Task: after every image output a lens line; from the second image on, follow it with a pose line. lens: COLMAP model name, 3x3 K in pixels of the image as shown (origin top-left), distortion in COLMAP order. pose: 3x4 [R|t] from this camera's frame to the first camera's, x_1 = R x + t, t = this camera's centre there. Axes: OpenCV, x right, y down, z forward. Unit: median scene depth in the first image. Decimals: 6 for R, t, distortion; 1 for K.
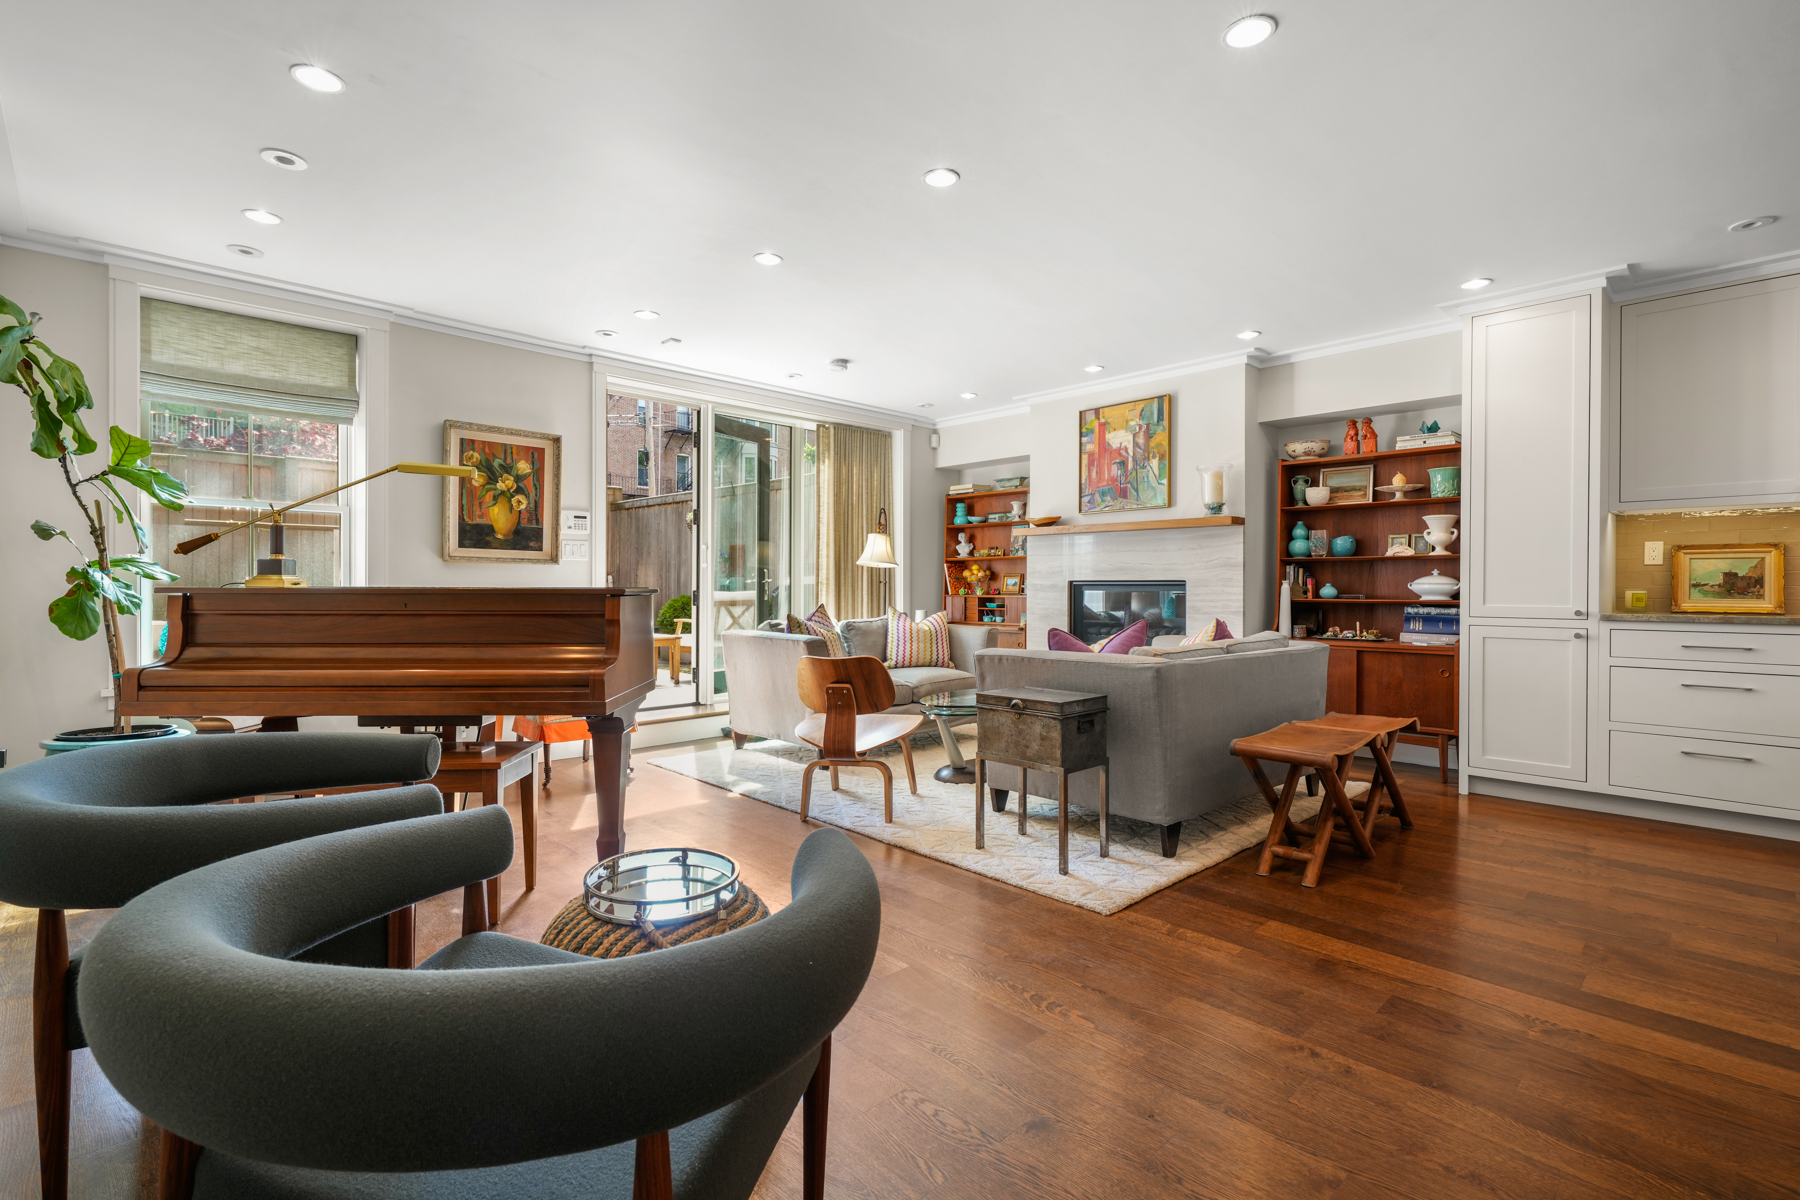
lens RADIAL K [[813.6, 0, 909.0], [0, 813.6, 594.5], [0, 0, 1]] dist [0.001452, -0.000466]
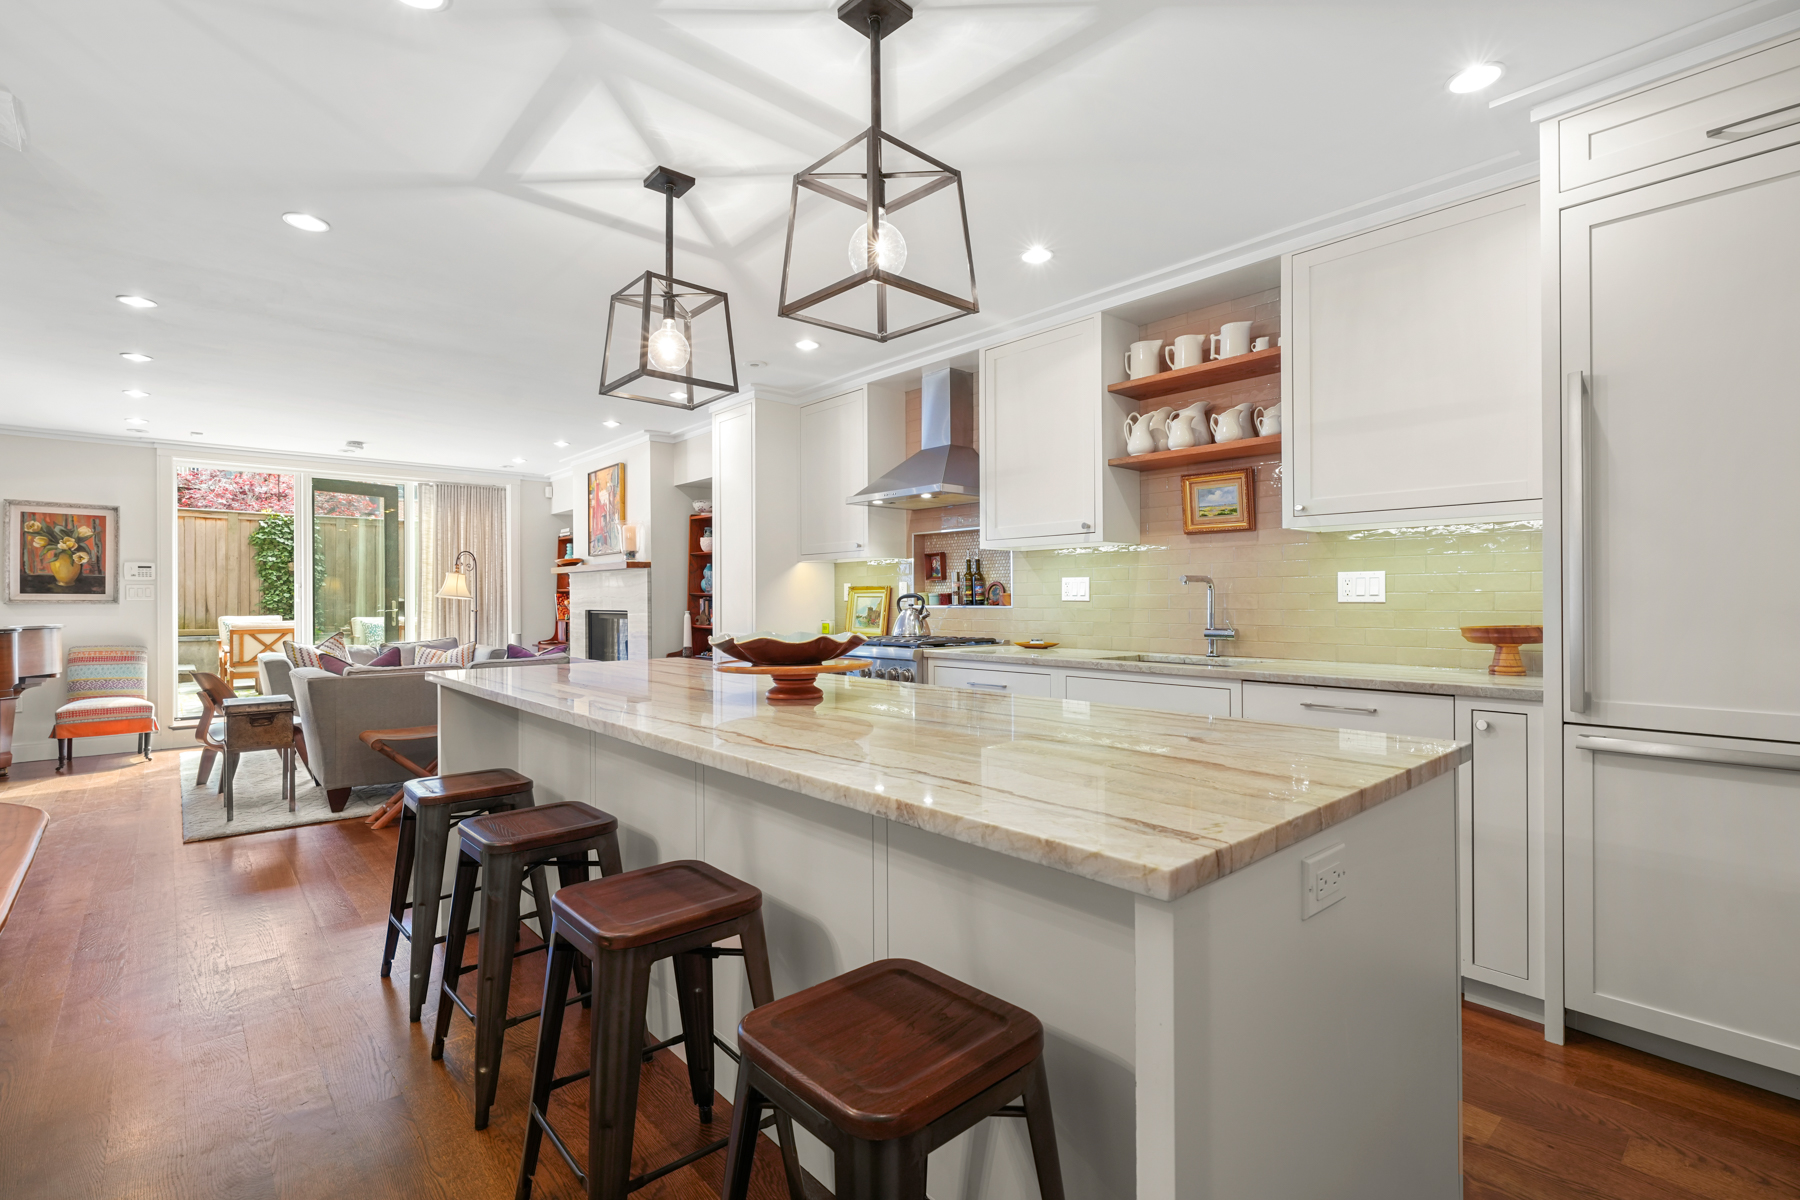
lens RADIAL K [[813.6, 0, 901.5], [0, 813.6, 595.4], [0, 0, 1]] dist [0.001452, -0.000466]
pose [[0.999205, -0.008367, -0.038974, 0.909658], [0.007755, 0.999845, -0.015816, -0.020760], [0.039100, 0.015501, 0.999115, -0.271924]]
